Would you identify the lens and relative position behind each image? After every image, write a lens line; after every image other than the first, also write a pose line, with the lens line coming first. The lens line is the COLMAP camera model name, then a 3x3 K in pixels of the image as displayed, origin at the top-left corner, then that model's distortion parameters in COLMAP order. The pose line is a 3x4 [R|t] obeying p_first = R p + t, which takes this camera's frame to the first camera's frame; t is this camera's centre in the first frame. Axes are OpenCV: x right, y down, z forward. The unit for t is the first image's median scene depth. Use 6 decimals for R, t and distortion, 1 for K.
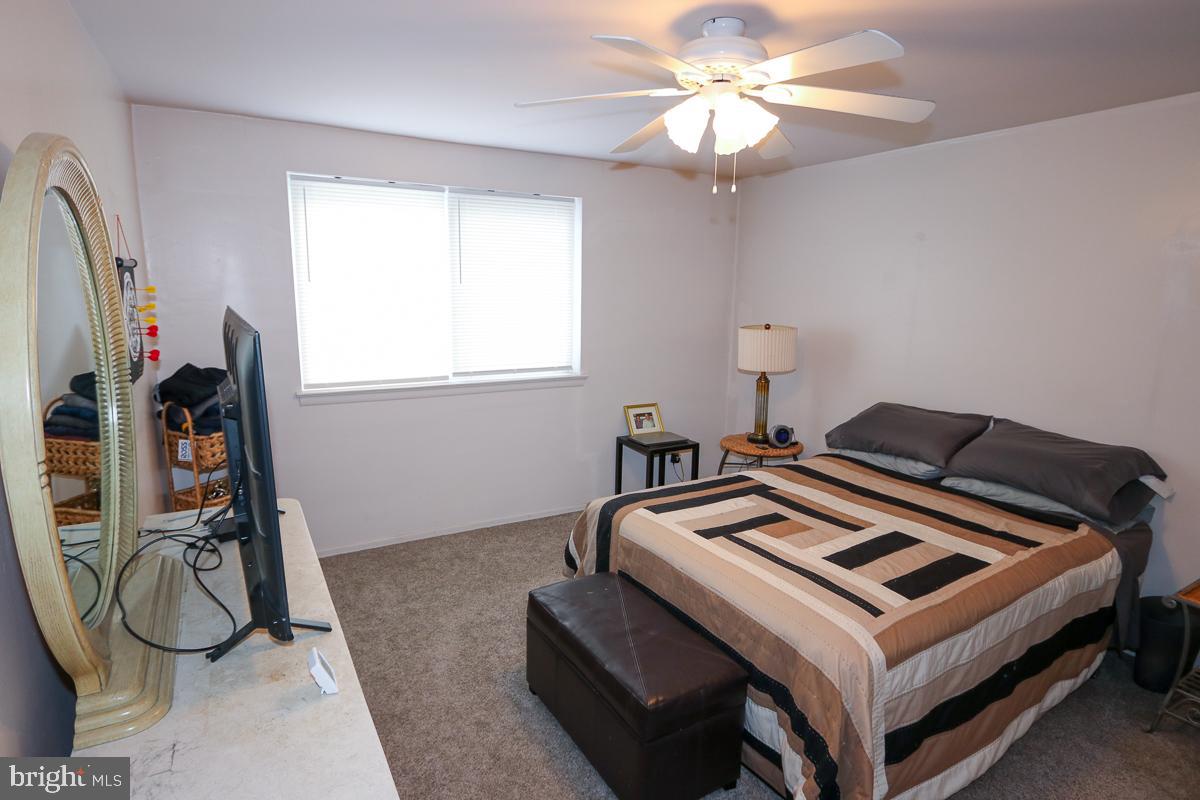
lens RADIAL K [[631.7, 0, 578.4], [0, 631.7, 396.6], [0, 0, 1]] dist [-0.018109, 0.000244]
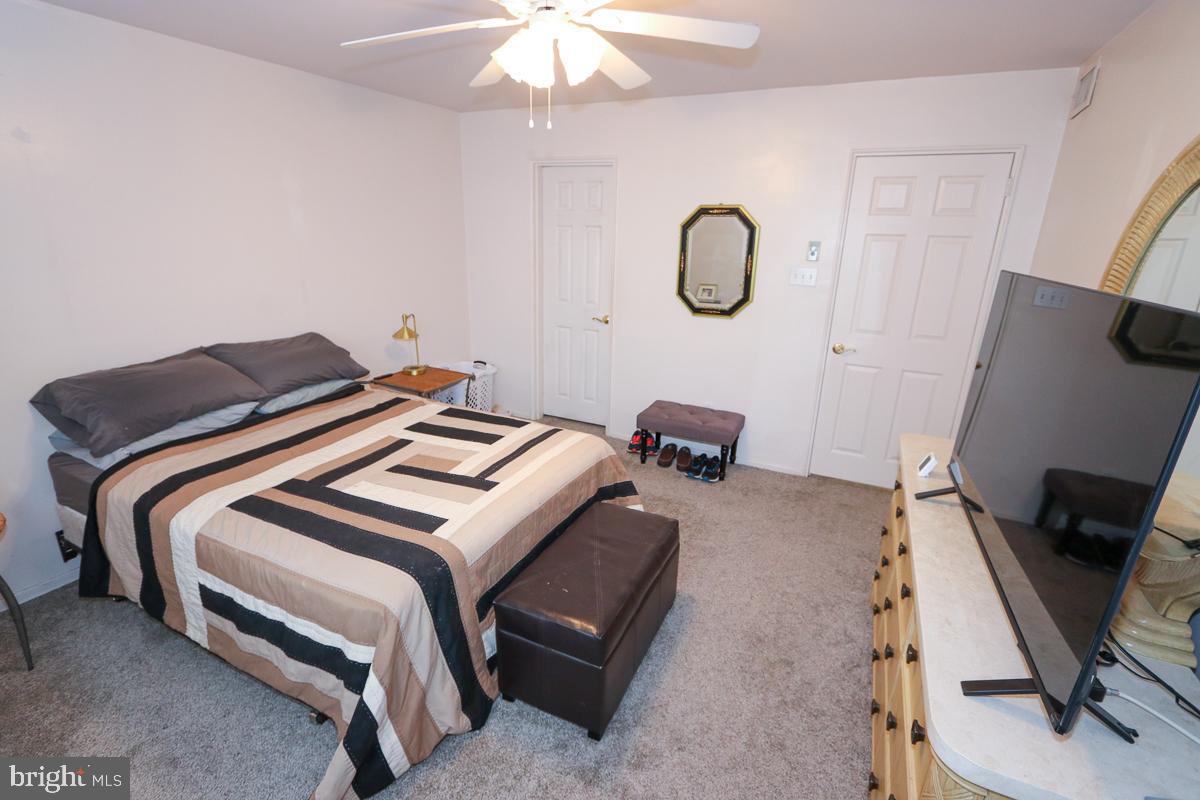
lens RADIAL K [[553.0, 0, 586.4], [0, 553.0, 402.2], [0, 0, 1]] dist [-0.017236, 0.000854]
pose [[-0.562120, -0.279471, 0.778407, -0.412130], [0.114482, 0.905825, 0.407890, -0.184664], [-0.819094, 0.318397, -0.477188, 0.998723]]
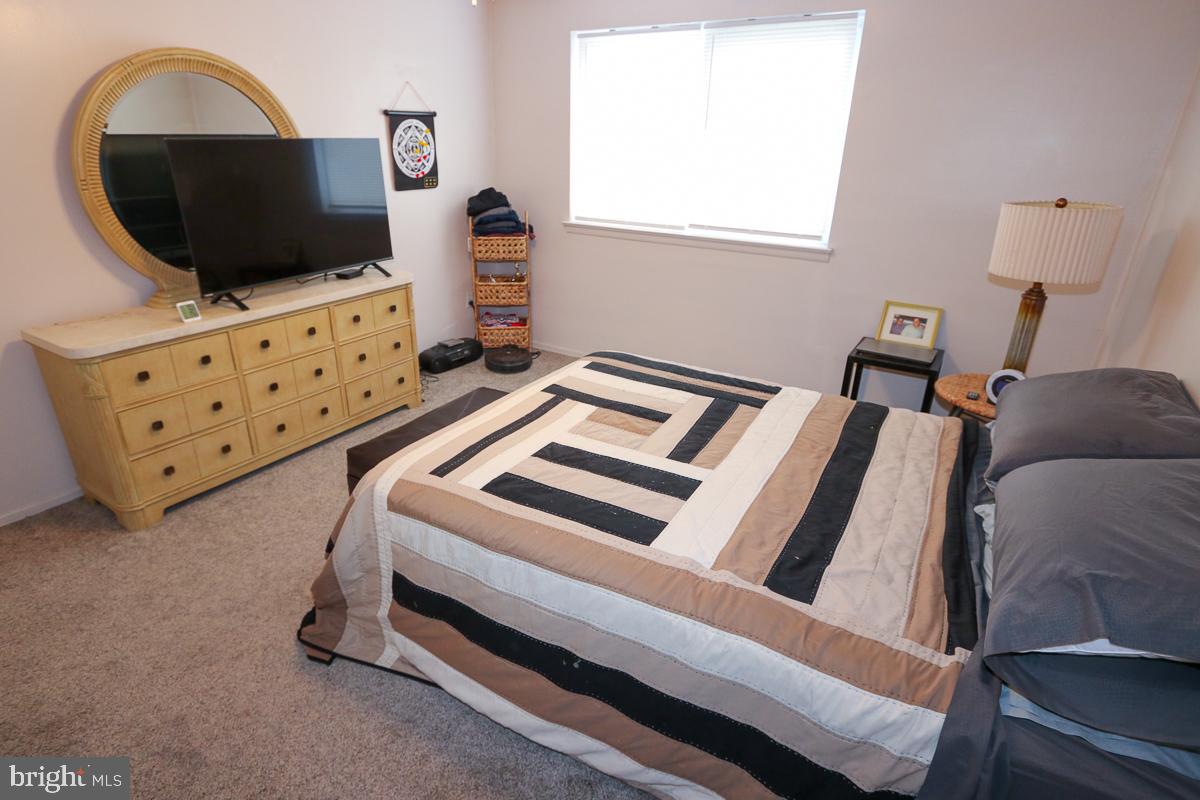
lens RADIAL K [[631.7, 0, 578.4], [0, 631.7, 396.6], [0, 0, 1]] dist [-0.018109, 0.000244]
pose [[0.472601, 0.328694, -0.817685, 0.820882], [-0.166058, 0.944435, 0.283667, -0.043099], [0.865490, 0.001722, 0.500923, 0.440383]]
